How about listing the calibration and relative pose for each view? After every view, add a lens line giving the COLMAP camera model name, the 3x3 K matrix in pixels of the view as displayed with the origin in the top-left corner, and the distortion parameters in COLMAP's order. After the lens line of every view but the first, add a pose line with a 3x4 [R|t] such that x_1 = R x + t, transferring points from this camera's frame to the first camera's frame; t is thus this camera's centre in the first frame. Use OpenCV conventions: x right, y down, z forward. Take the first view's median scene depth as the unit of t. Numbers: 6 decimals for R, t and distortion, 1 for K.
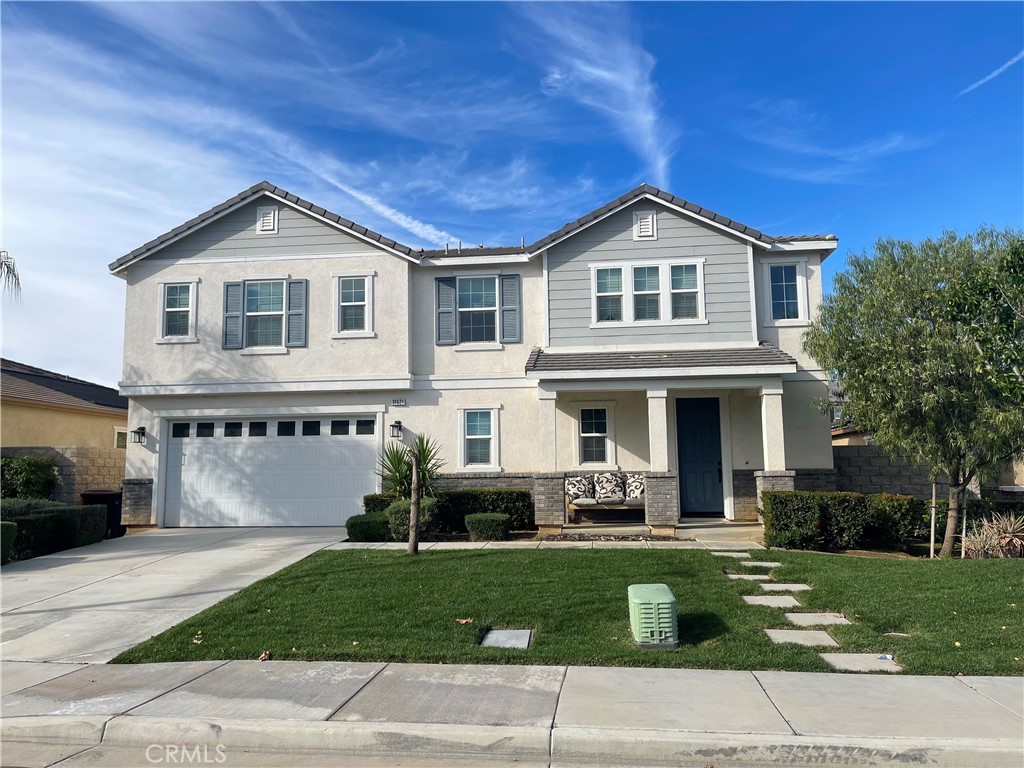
lens RADIAL K [[769.6, 0, 512.0], [0, 769.6, 384.0], [0, 0, 1]] dist [0.079805, -0.108989]
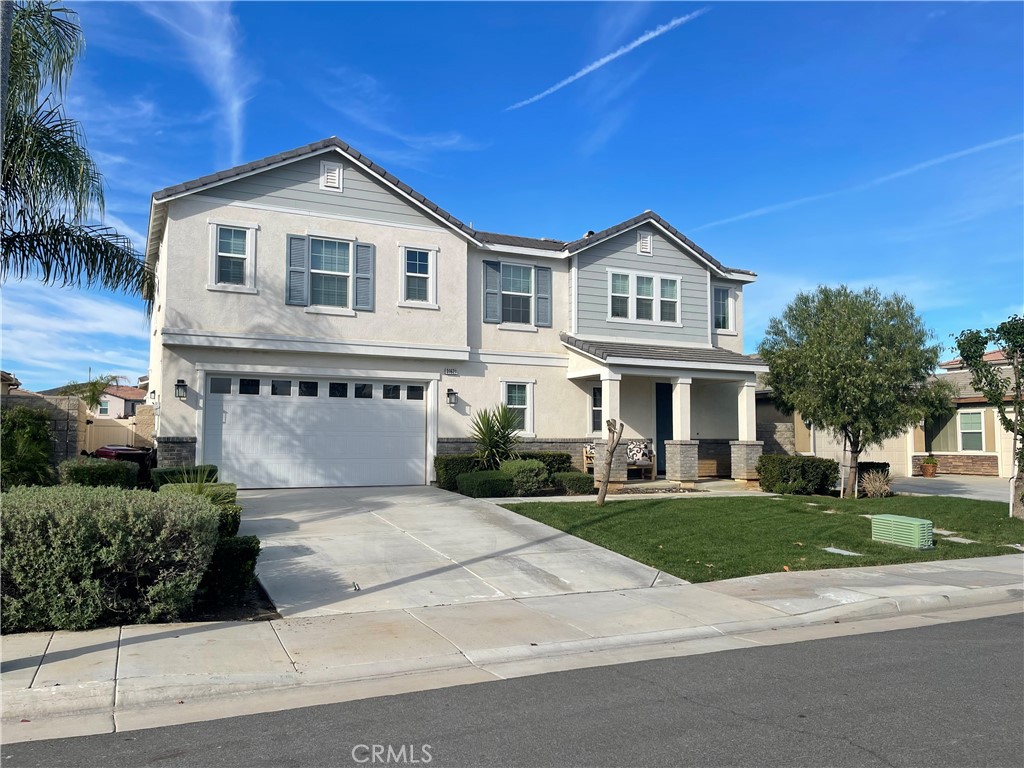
lens RADIAL K [[769.6, 0, 512.0], [0, 769.6, 384.0], [0, 0, 1]] dist [0.079805, -0.108989]
pose [[0.849428, 0.054288, 0.524905, -0.634124], [-0.077281, 0.996767, 0.021968, 0.010465], [-0.522015, -0.059226, 0.850877, 0.035661]]
